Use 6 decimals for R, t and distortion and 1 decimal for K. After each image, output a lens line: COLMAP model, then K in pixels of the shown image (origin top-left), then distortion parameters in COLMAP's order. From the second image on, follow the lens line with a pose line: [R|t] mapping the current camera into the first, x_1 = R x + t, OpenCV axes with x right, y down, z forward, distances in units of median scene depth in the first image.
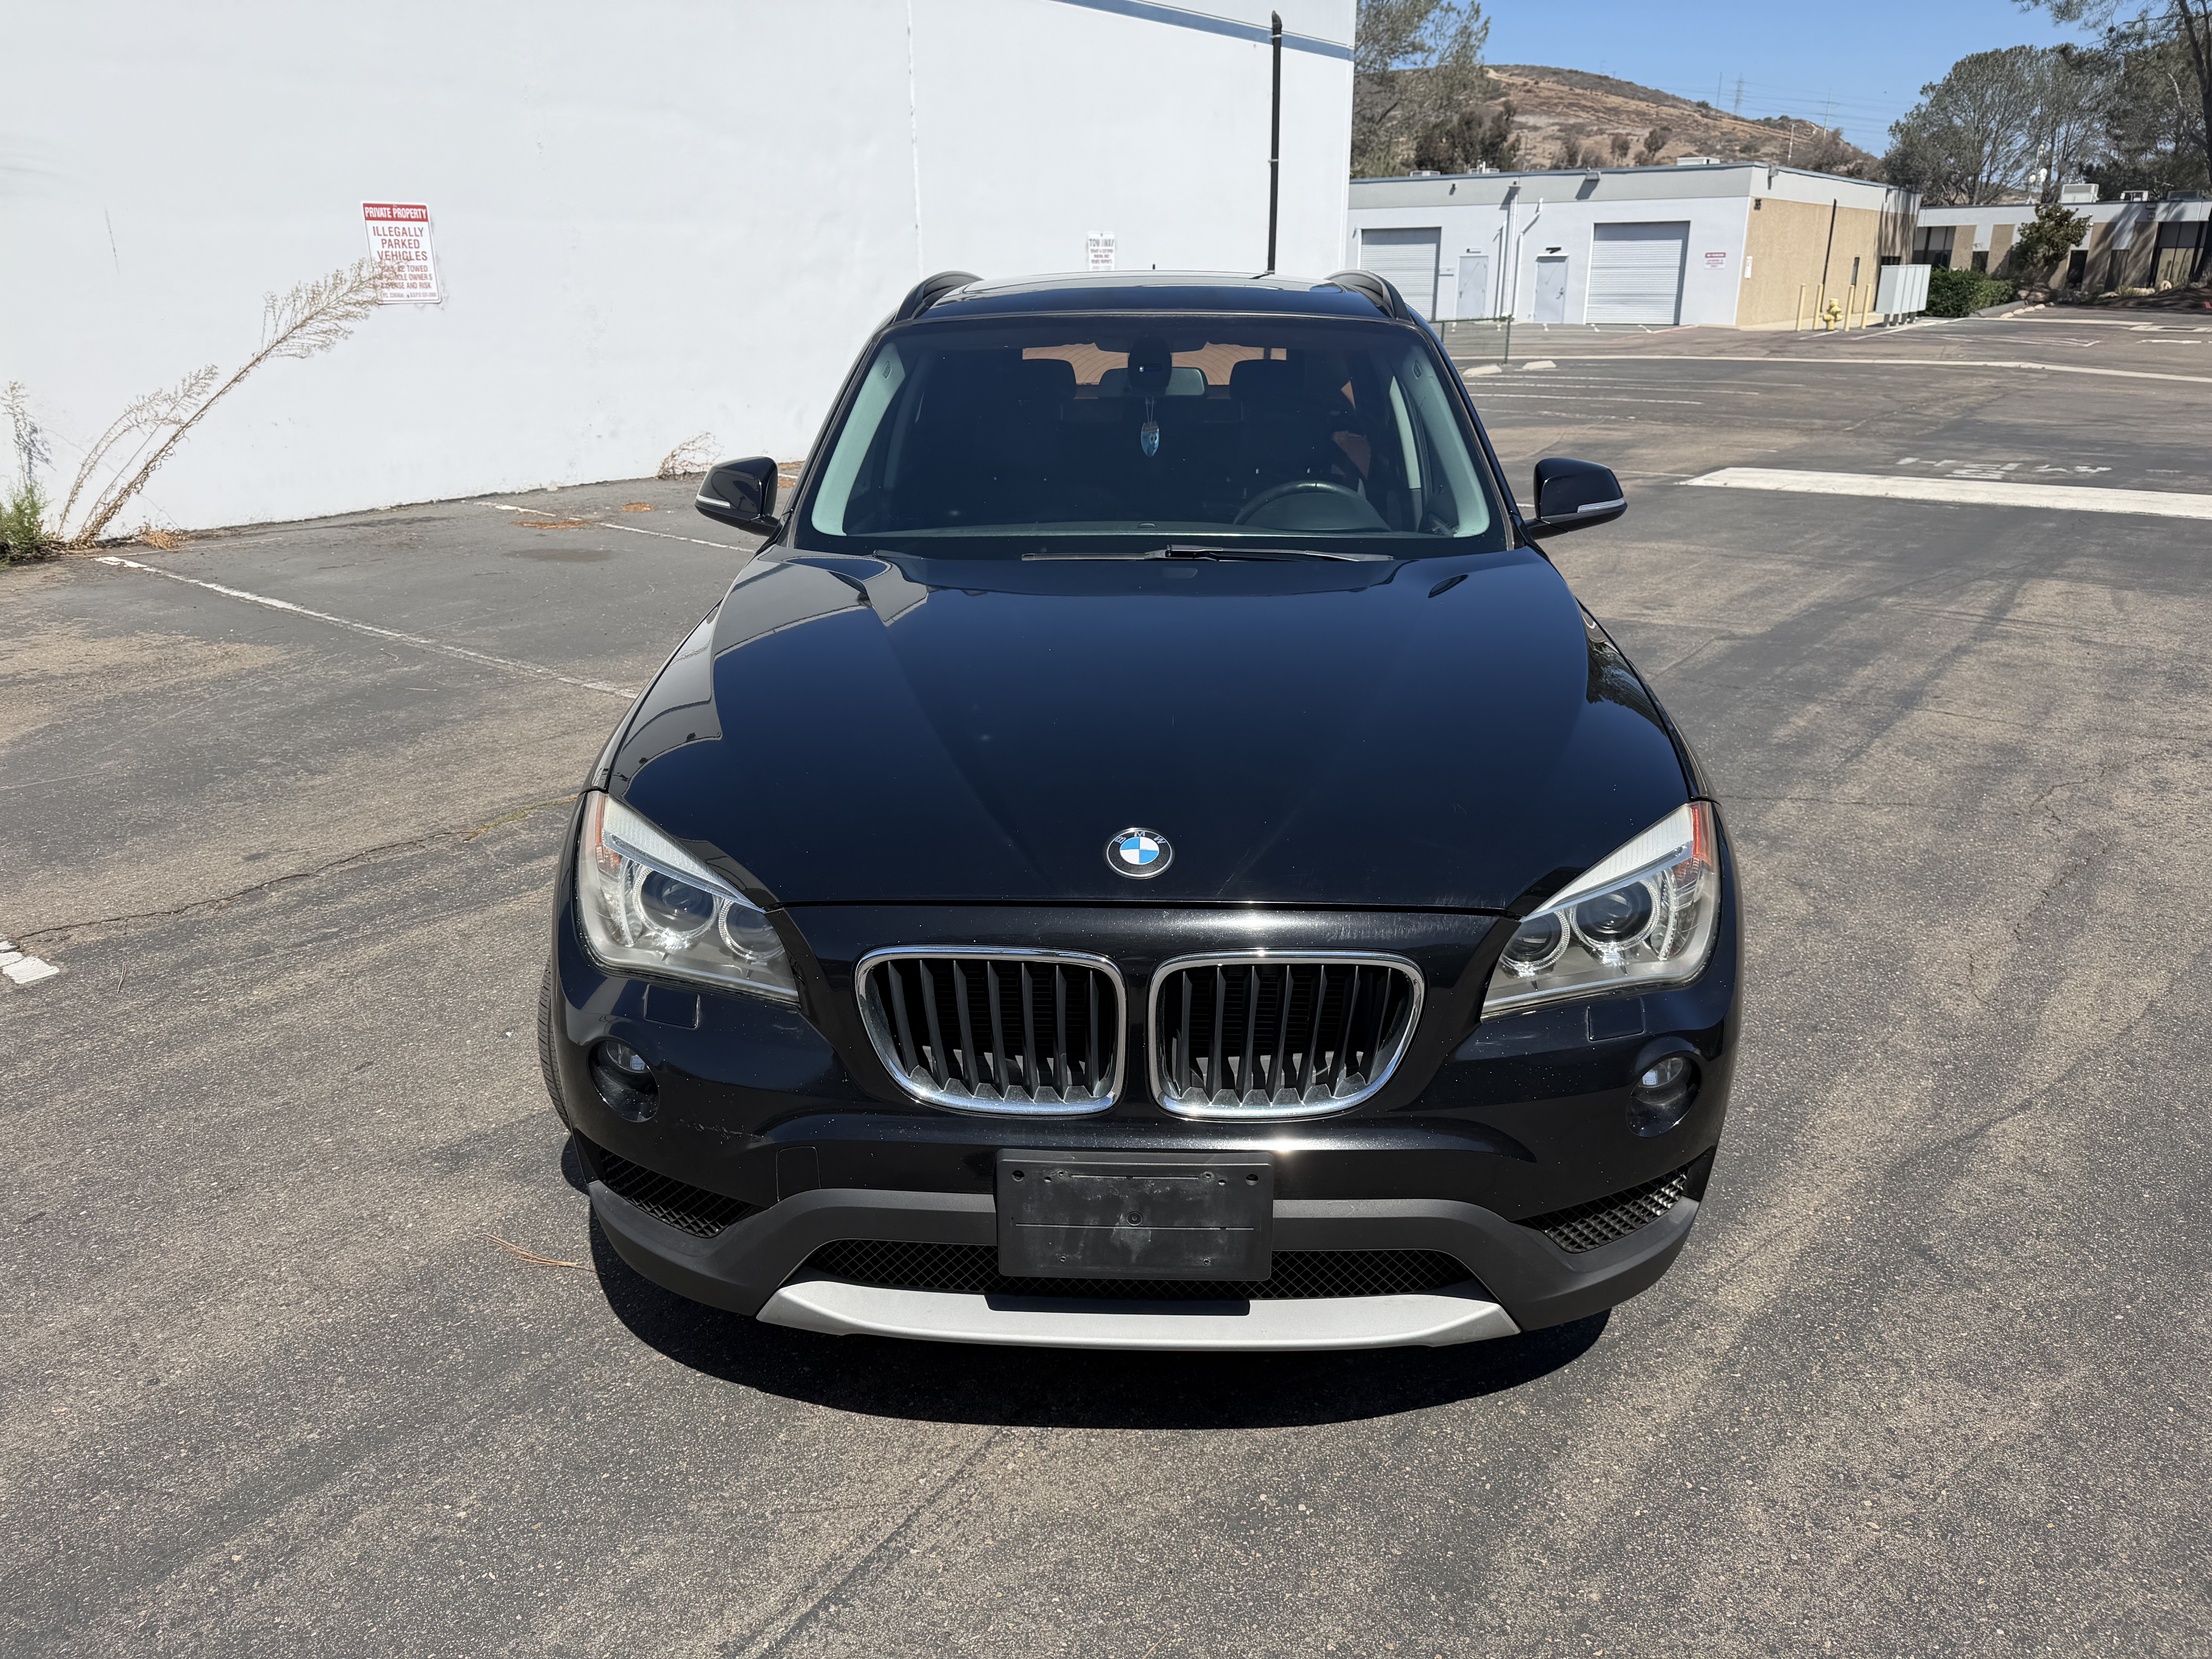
lens RADIAL K [[1576.6, 0, 1098.3], [0, 1576.6, 806.9], [0, 0, 1]] dist [0.021344, -0.029299]
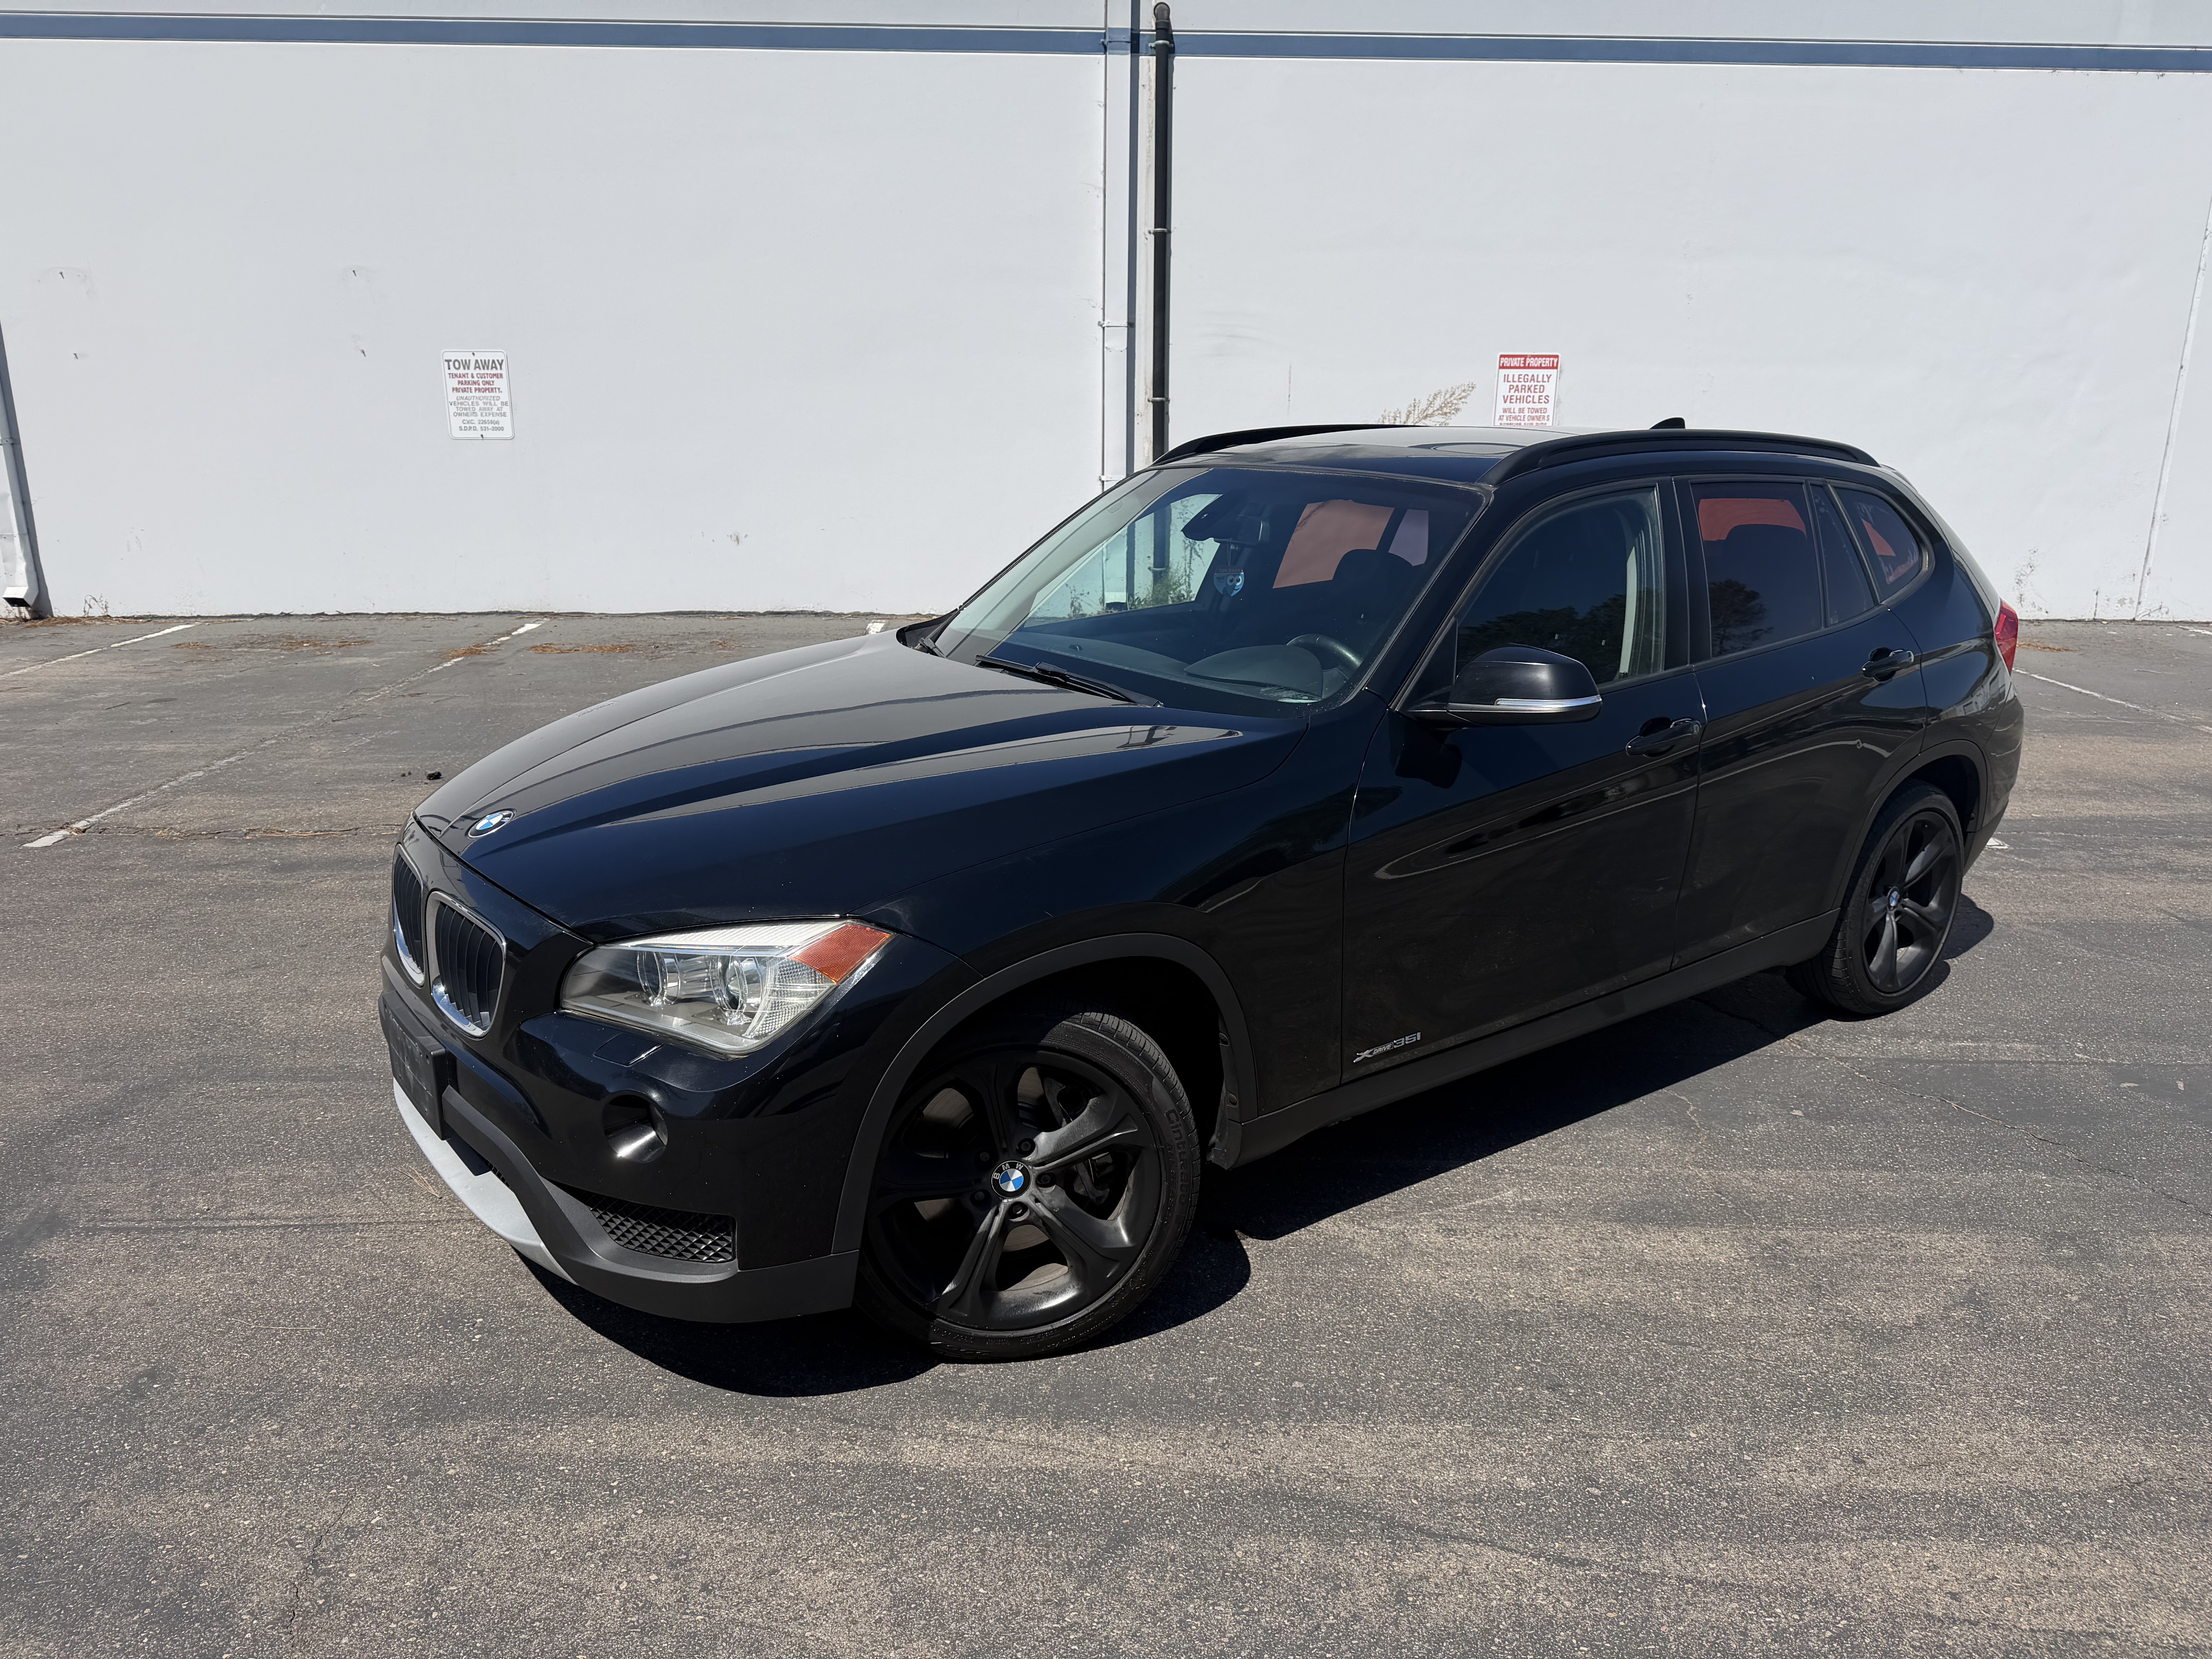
lens RADIAL K [[1576.6, 0, 1110.0], [0, 1576.6, 807.1], [0, 0, 1]] dist [0.021344, -0.029299]
pose [[0.623301, 0.202322, -0.755355, 0.739761], [-0.260853, 0.964417, 0.043069, -0.098860], [0.737191, 0.170192, 0.653899, 0.238478]]
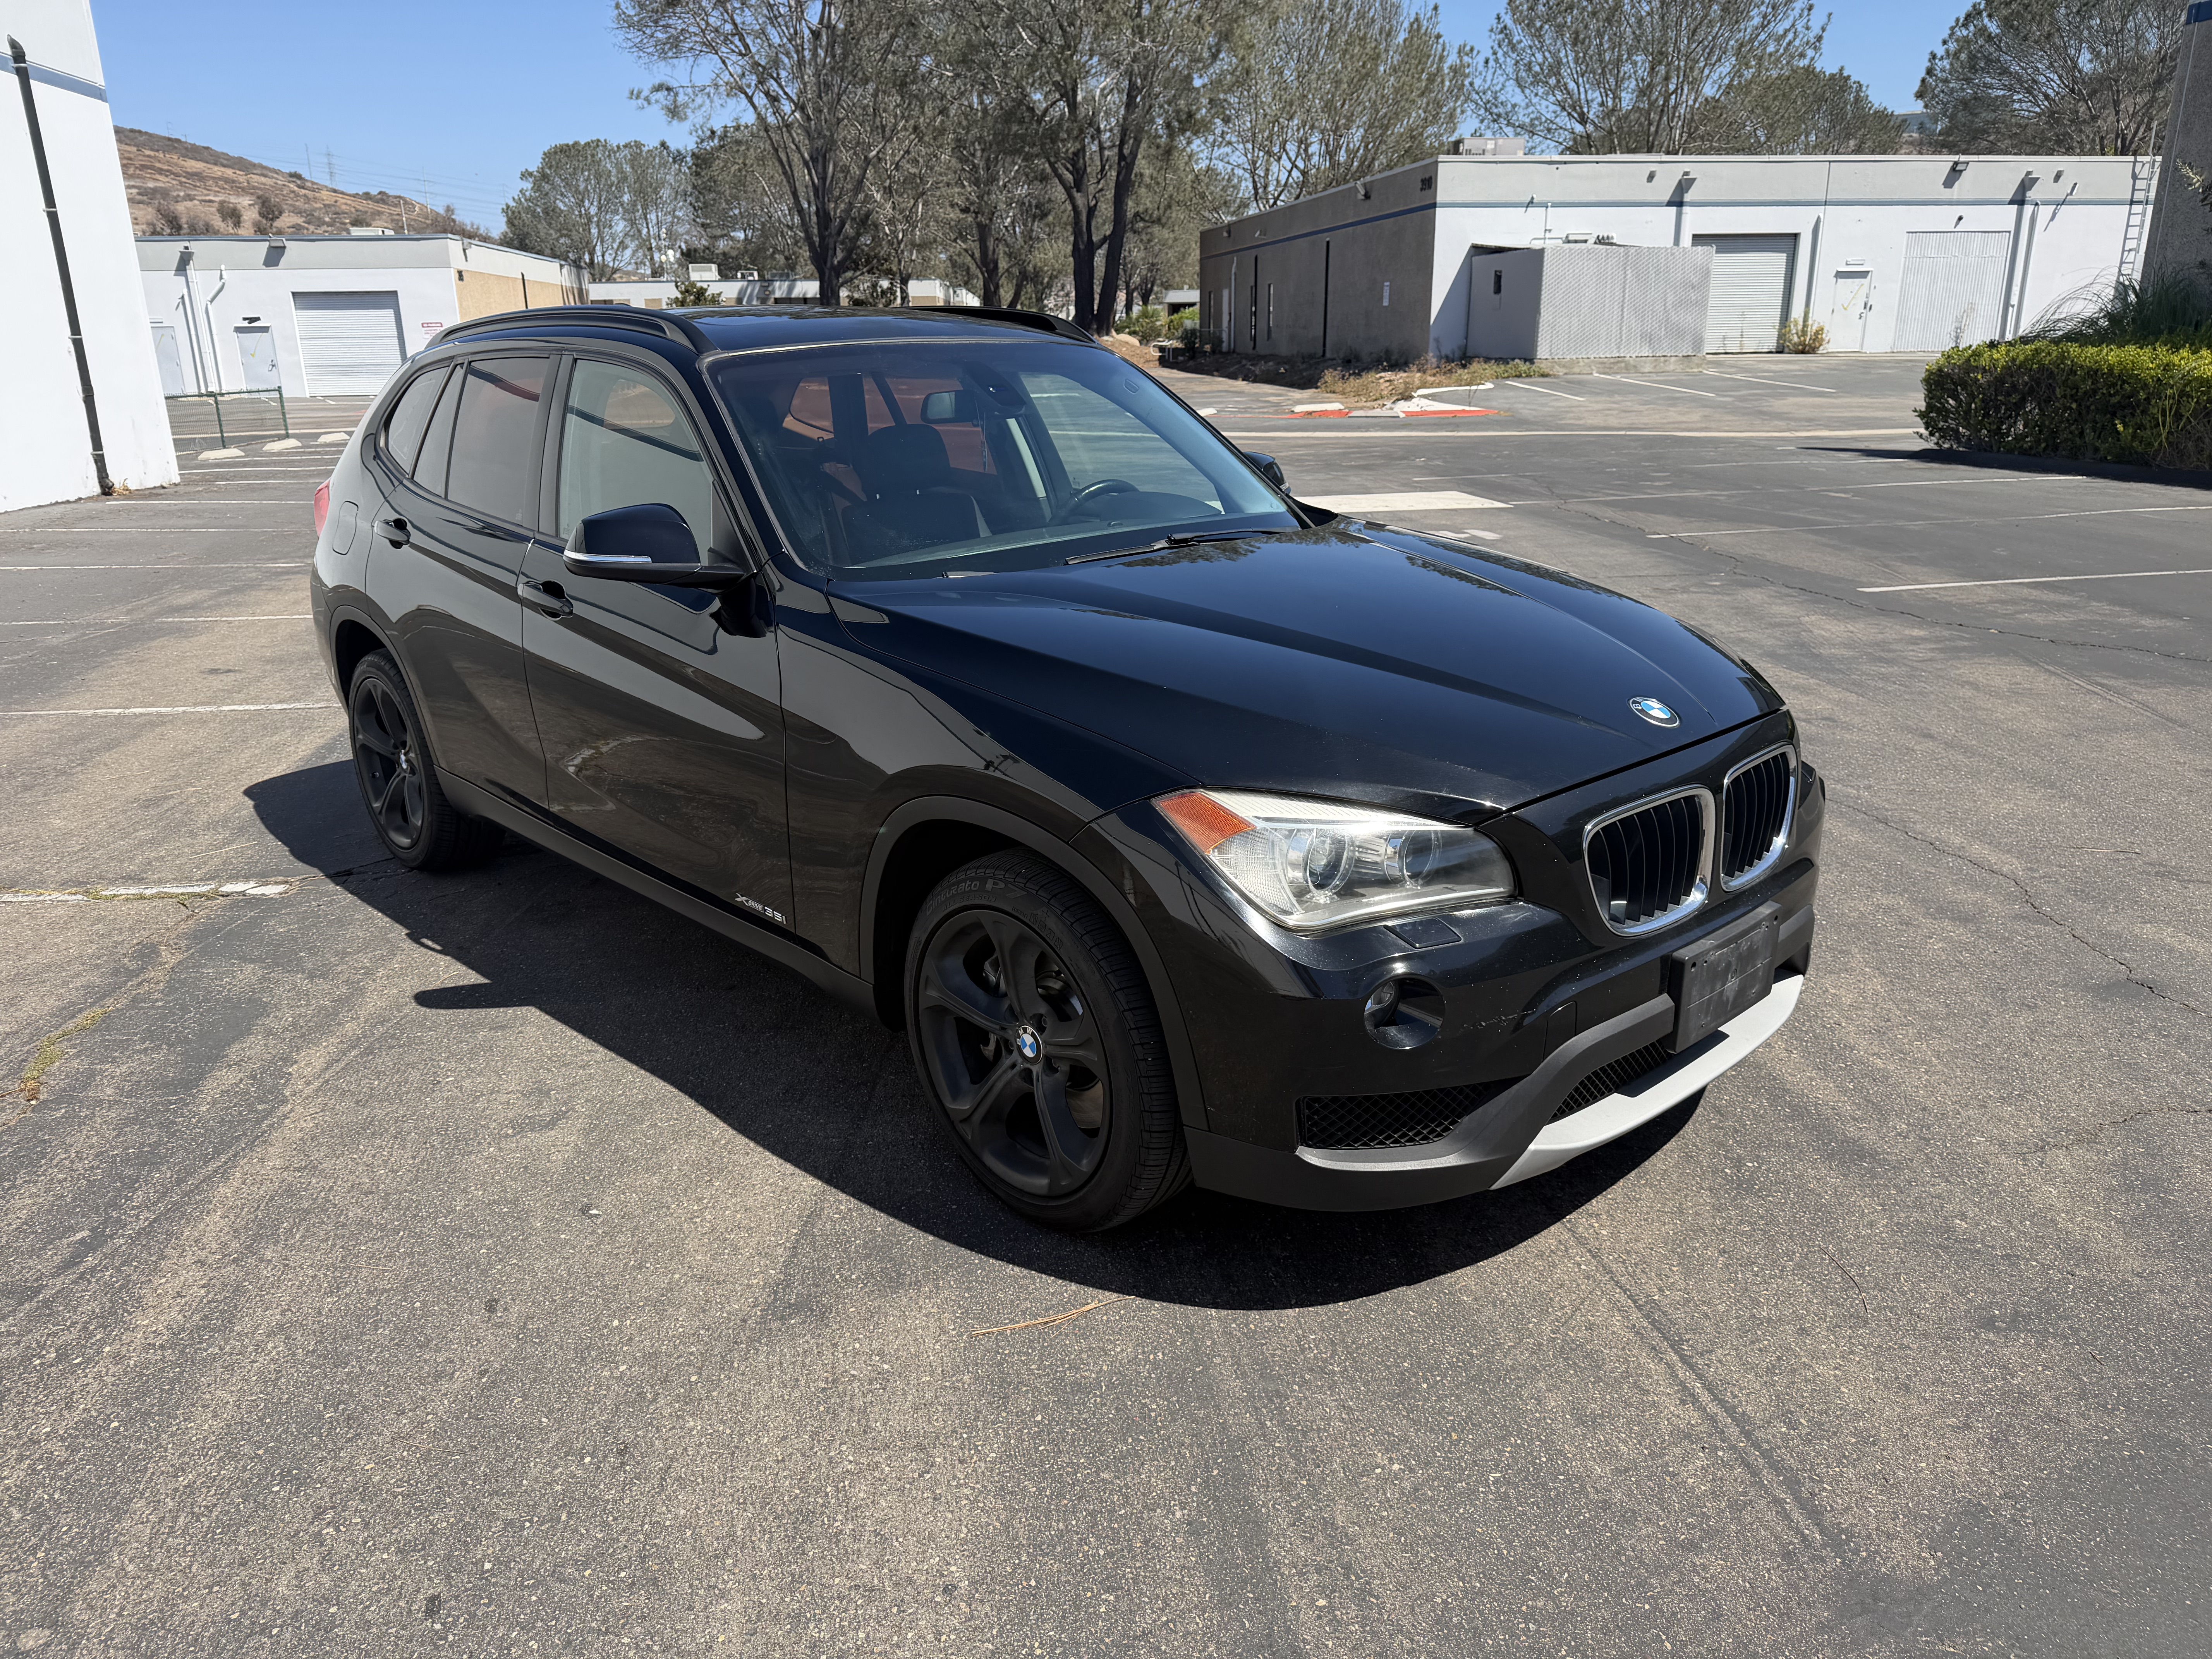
lens RADIAL K [[1576.6, 0, 1092.1], [0, 1576.6, 830.9], [0, 0, 1]] dist [0.021344, -0.029299]
pose [[0.710007, -0.216927, 0.669950, -0.609282], [0.235793, 0.969688, 0.064089, -0.034932], [-0.663545, 0.112466, 0.739635, 0.174423]]
